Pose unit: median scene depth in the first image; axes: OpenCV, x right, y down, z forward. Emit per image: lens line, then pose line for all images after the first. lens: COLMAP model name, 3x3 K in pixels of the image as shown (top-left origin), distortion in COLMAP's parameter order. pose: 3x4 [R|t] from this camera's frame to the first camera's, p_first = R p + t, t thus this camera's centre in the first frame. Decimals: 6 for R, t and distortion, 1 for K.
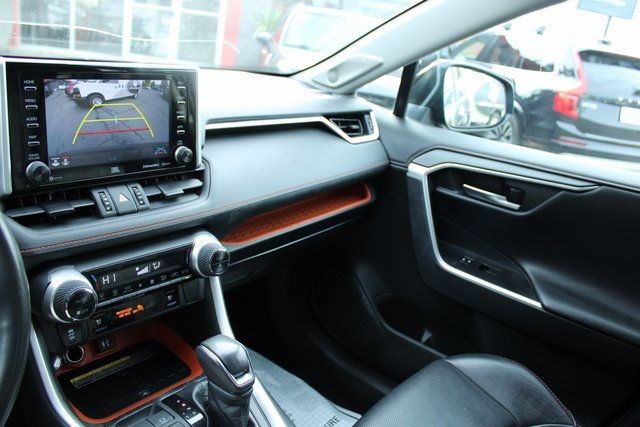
lens RADIAL K [[522.1, 0, 322.3], [0, 522.1, 203.8], [0, 0, 1]] dist [-0.166157, 0.132253]
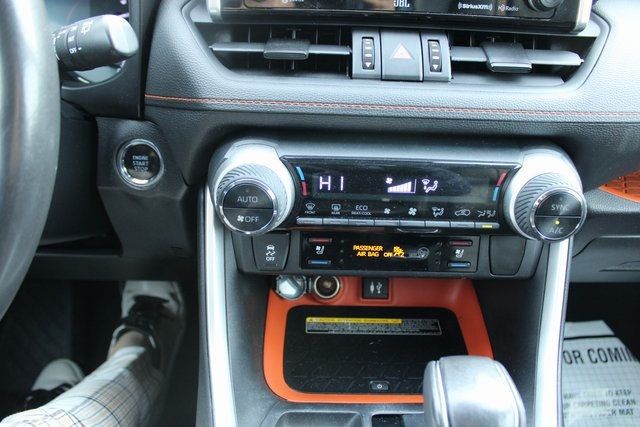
lens RADIAL K [[522.1, 0, 320.6], [0, 522.1, 205.7], [0, 0, 1]] dist [-0.166157, 0.132253]
pose [[0.616946, 0.262019, -0.742108, 0.013589], [-0.182160, 0.964887, 0.189239, 0.059641], [0.765634, 0.018432, 0.643012, 0.572625]]
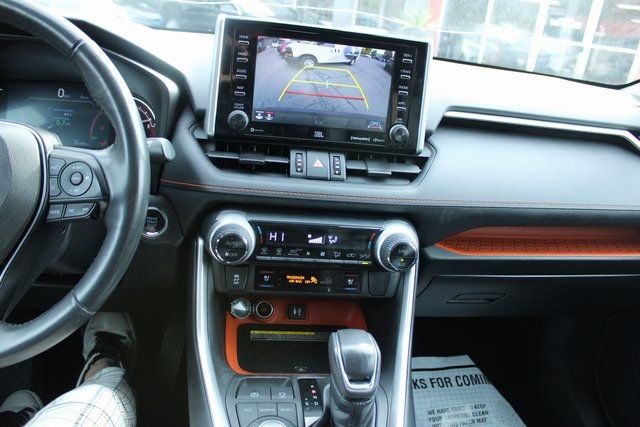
lens RADIAL K [[522.1, 0, 315.7], [0, 522.1, 206.6], [0, 0, 1]] dist [-0.166157, 0.132253]
pose [[0.727875, 0.182738, -0.660912, 0.279166], [-0.223760, 0.974373, 0.022976, 0.047127], [0.648174, 0.131162, 0.750112, 0.257556]]
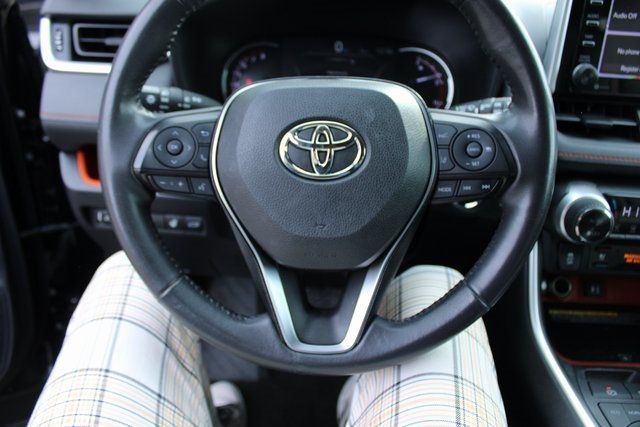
lens RADIAL K [[522.1, 0, 325.8], [0, 522.1, 206.0], [0, 0, 1]] dist [-0.166157, 0.132253]
pose [[0.587506, 0.249073, -0.769935, -0.069271], [-0.206701, 0.966081, 0.154801, 0.107351], [0.782375, 0.068200, 0.619062, 0.065348]]
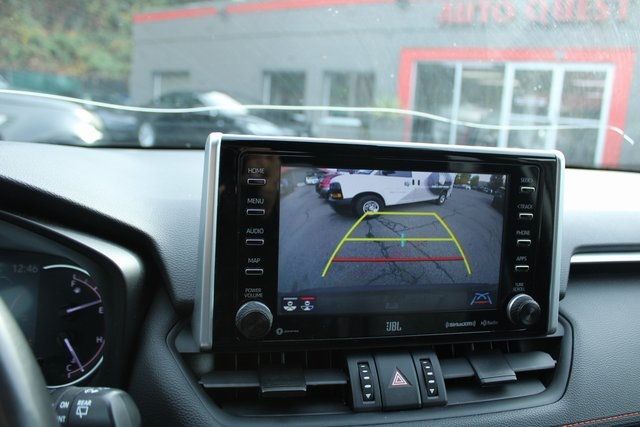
lens RADIAL K [[522.1, 0, 320.4], [0, 522.1, 204.6], [0, 0, 1]] dist [-0.166157, 0.132253]
pose [[0.766492, 0.013220, -0.642118, -0.099691], [-0.148052, 0.976499, -0.156624, -0.096838], [0.624956, 0.215118, 0.750436, 0.483630]]
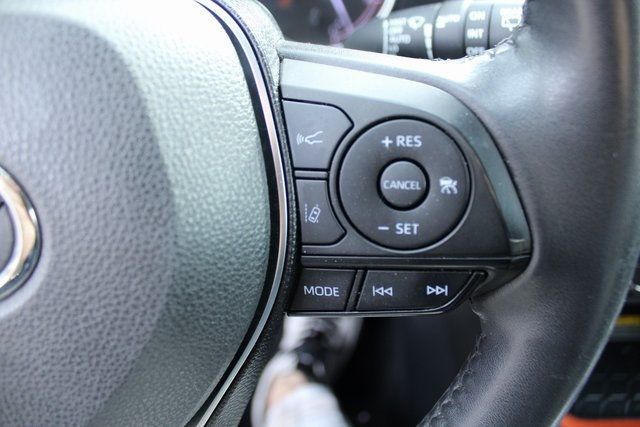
lens RADIAL K [[522.1, 0, 321.8], [0, 522.1, 210.4], [0, 0, 1]] dist [-0.166157, 0.132253]
pose [[0.630404, 0.389541, -0.671453, -0.331743], [-0.178334, 0.914516, 0.363121, 0.043945], [0.755505, -0.109170, 0.645983, 0.419179]]
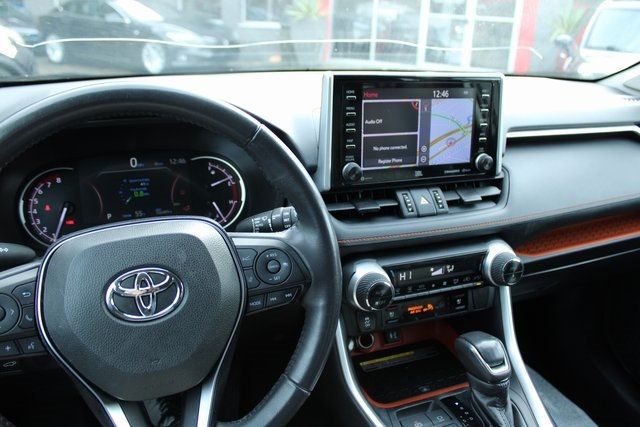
lens RADIAL K [[522.1, 0, 323.8], [0, 522.1, 206.0], [0, 0, 1]] dist [-0.166157, 0.132253]
pose [[0.857949, 0.068935, -0.509089, -0.022992], [-0.074028, 0.997203, 0.010272, 0.003761], [0.508373, 0.028874, 0.860653, -0.023152]]
